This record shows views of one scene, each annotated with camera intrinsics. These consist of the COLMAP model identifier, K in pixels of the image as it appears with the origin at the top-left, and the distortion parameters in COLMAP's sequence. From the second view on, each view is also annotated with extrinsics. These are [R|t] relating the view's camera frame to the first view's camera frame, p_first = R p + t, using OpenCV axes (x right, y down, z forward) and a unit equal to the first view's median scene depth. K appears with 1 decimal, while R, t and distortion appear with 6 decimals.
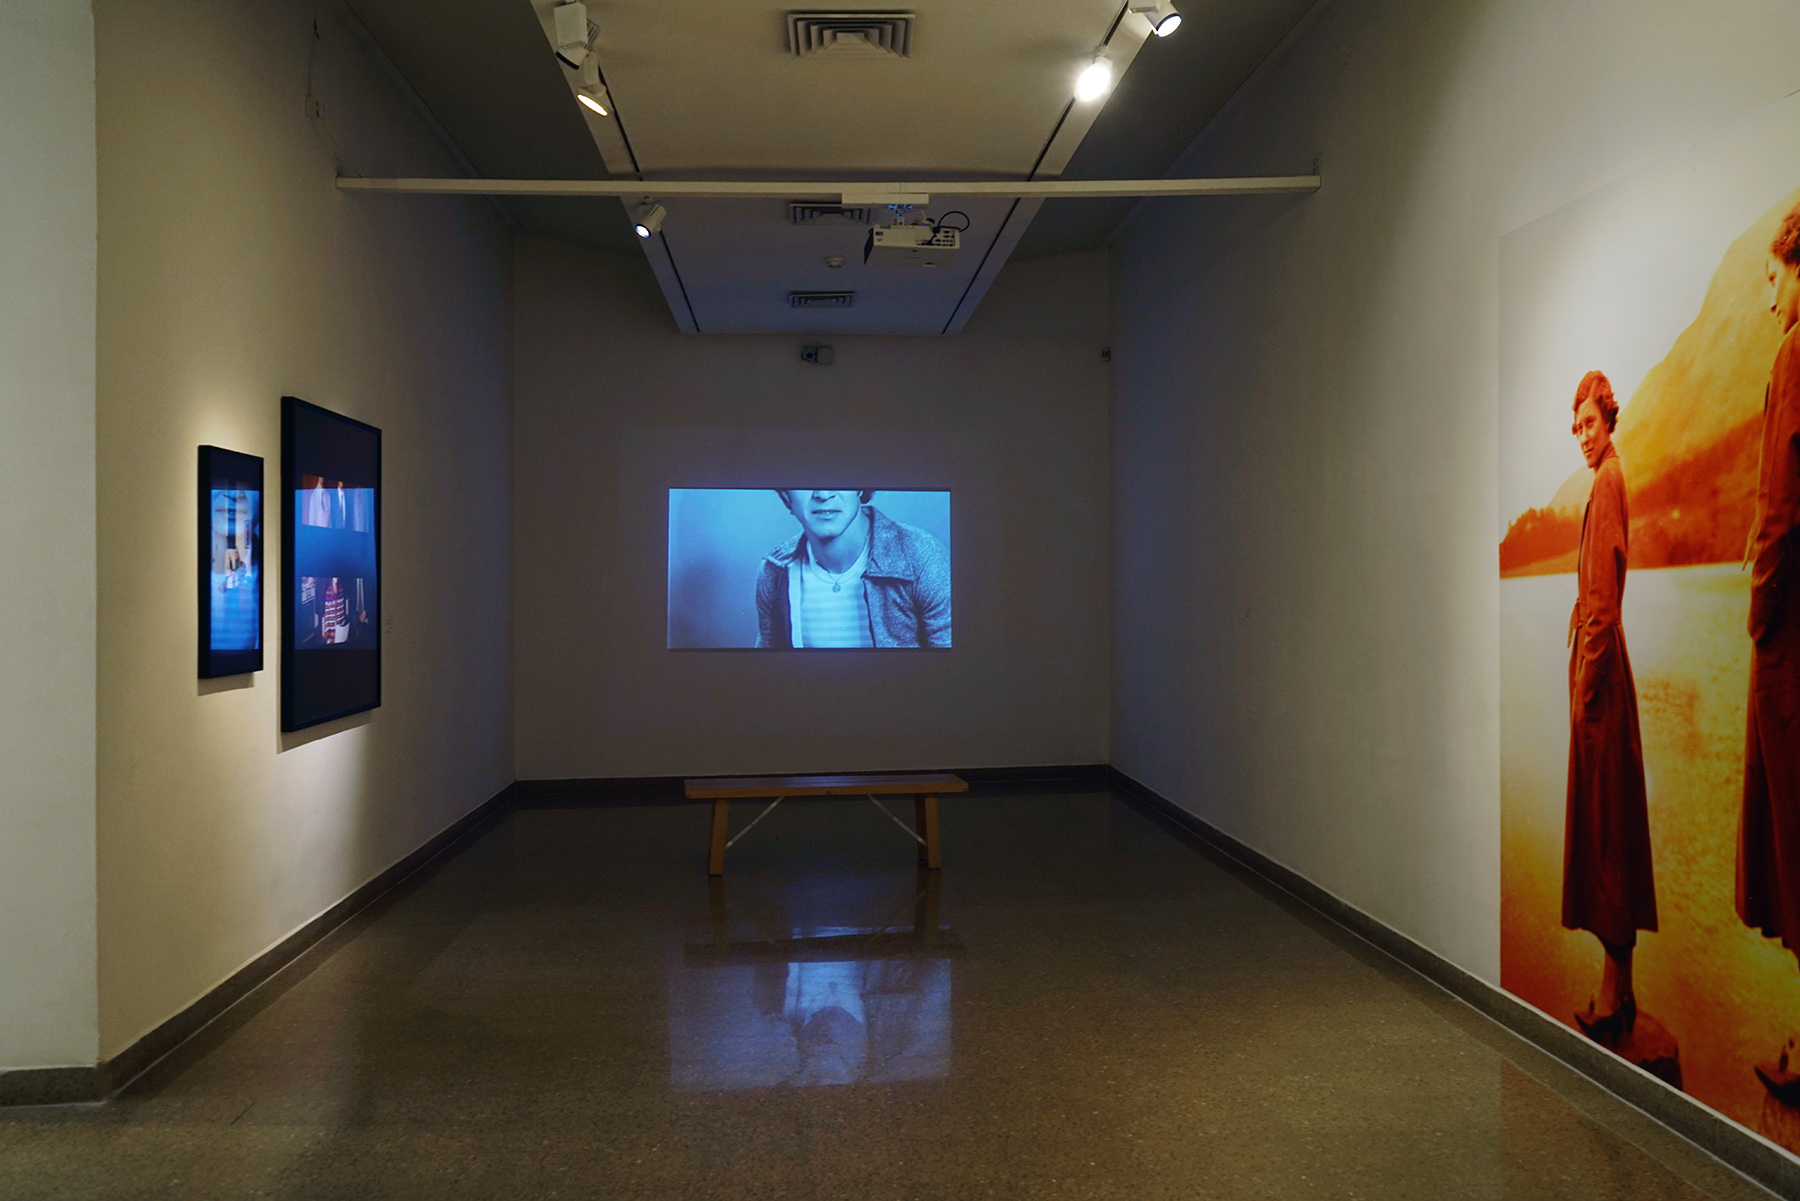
lens RADIAL K [[1597.4, 0, 900.4], [0, 1597.4, 598.7], [0, 0, 1]] dist [0.002477, 0.007215]
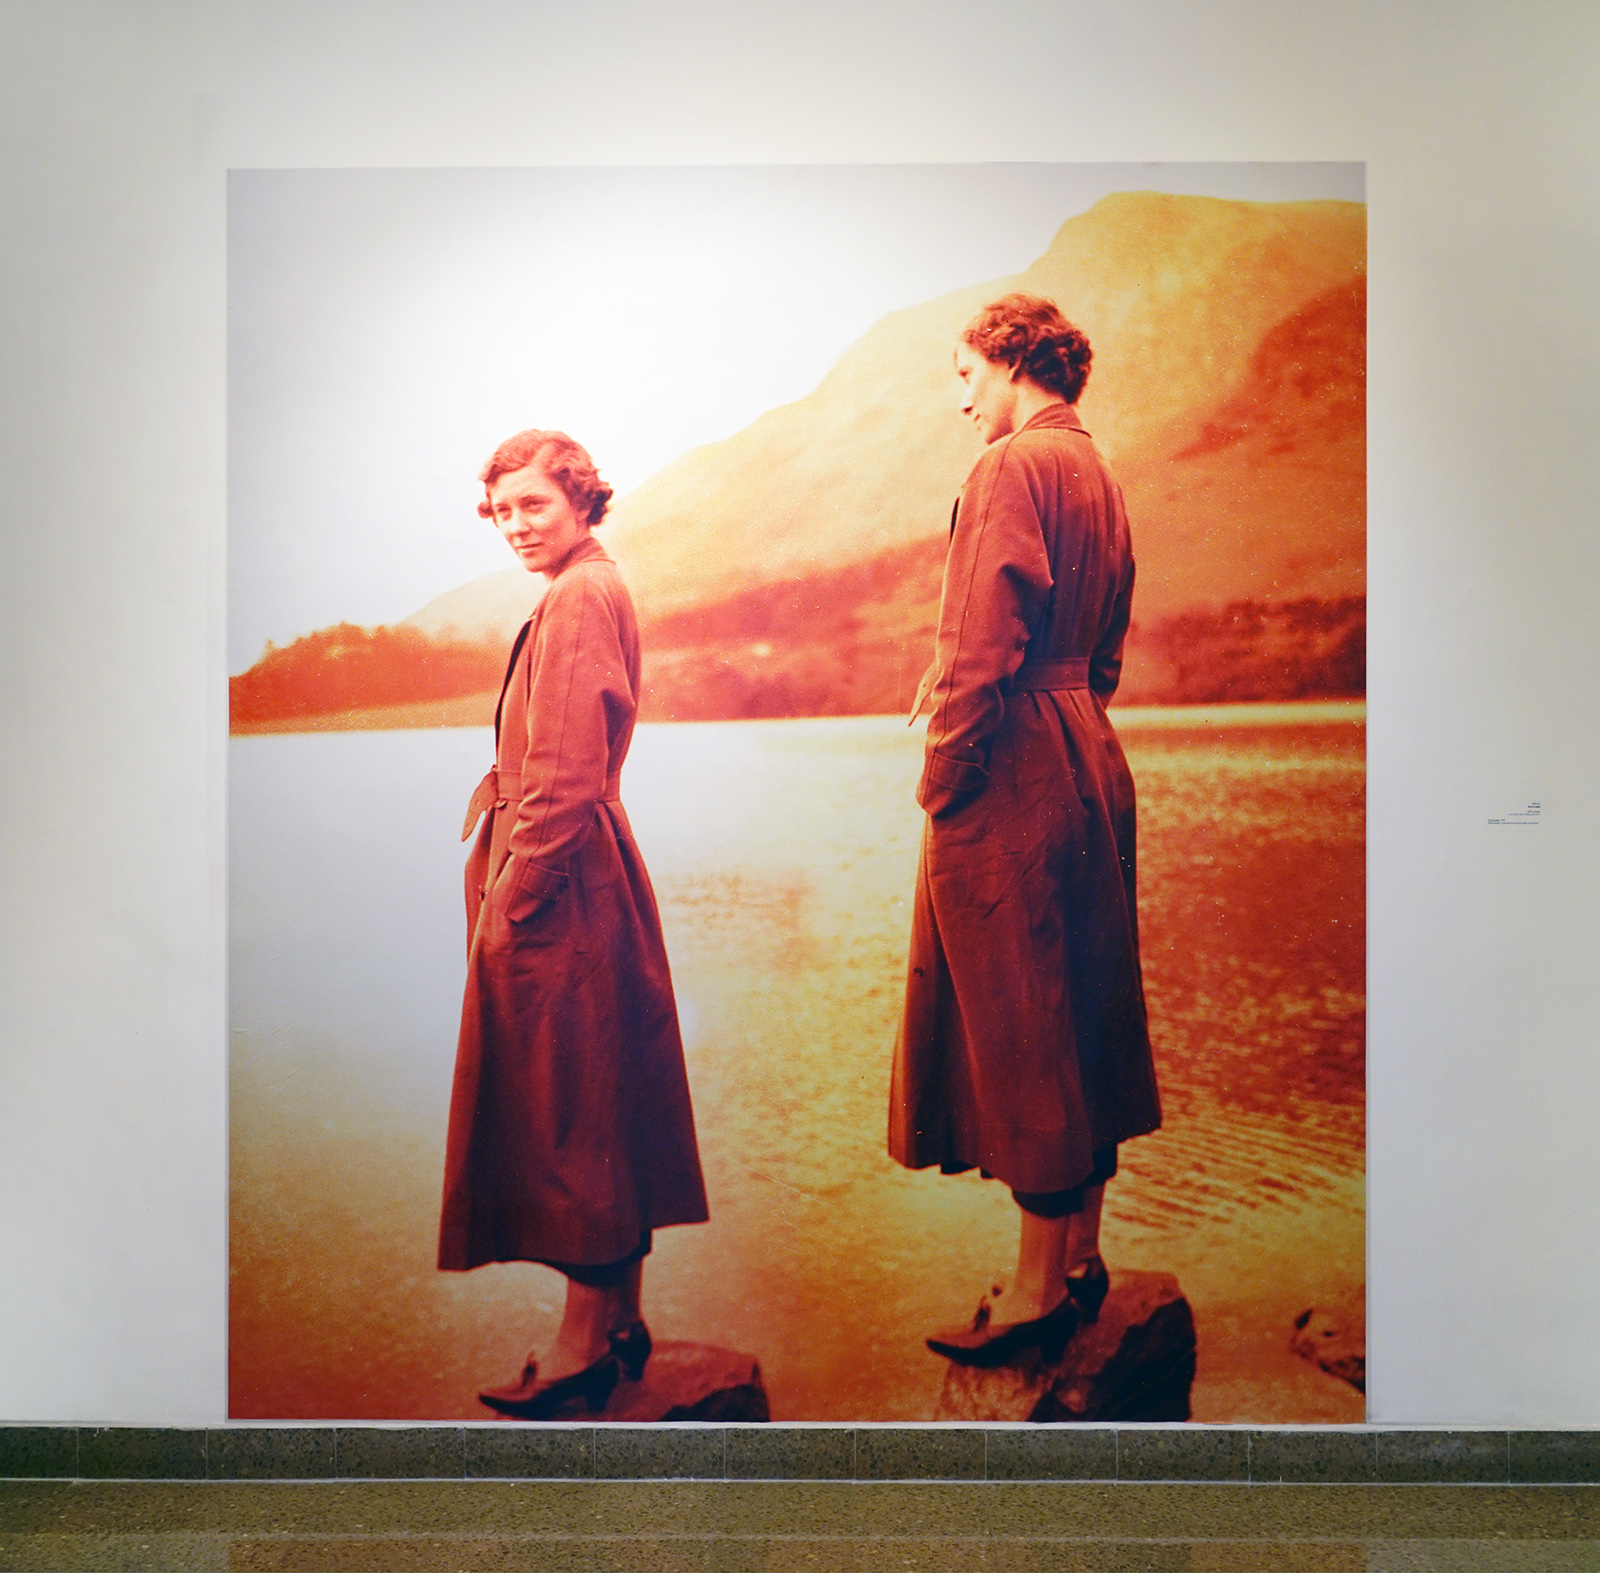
lens RADIAL K [[1901.3, 0, 800.0], [0, 1901.3, 787.3], [0, 0, 1]] dist [-0.002517, 0.000000]
pose [[0.077110, 0.006681, 0.997000, -0.404730], [0.012052, 0.999898, -0.007632, 0.018692], [-0.996950, 0.012605, 0.077022, 0.929029]]
